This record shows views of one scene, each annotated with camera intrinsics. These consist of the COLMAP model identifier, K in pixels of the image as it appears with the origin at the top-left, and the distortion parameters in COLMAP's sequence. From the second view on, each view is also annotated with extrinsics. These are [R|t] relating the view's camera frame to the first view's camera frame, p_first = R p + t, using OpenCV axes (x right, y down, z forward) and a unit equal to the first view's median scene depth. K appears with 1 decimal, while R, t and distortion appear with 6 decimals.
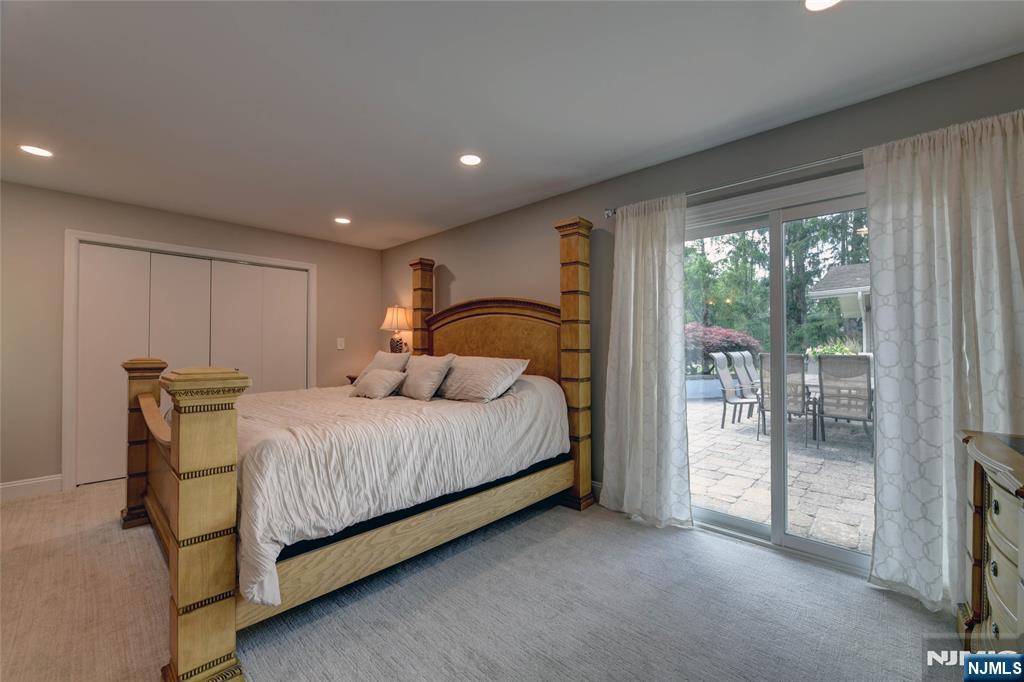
lens RADIAL K [[411.4, 0, 506.8], [0, 411.4, 342.7], [0, 0, 1]] dist [-0.010289, -0.000179]
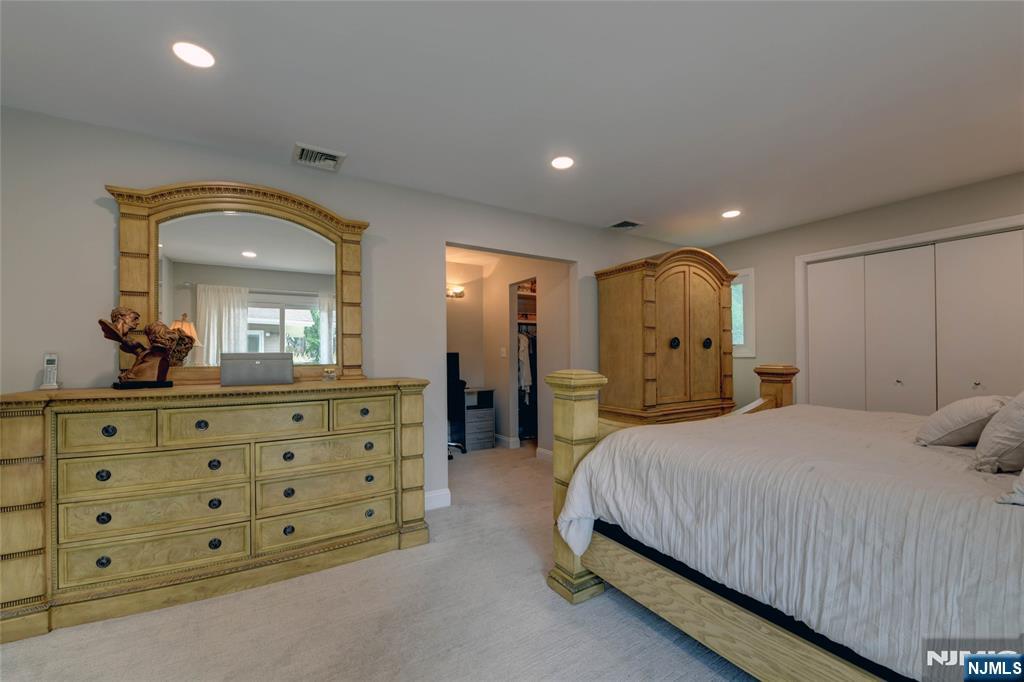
lens RADIAL K [[411.4, 0, 506.8], [0, 411.4, 342.7], [0, 0, 1]] dist [-0.010289, -0.000179]
pose [[-0.264414, -0.028191, -0.963997, 0.399678], [0.016957, 0.999282, -0.033874, 0.005022], [0.964260, -0.025303, -0.263746, 0.615542]]
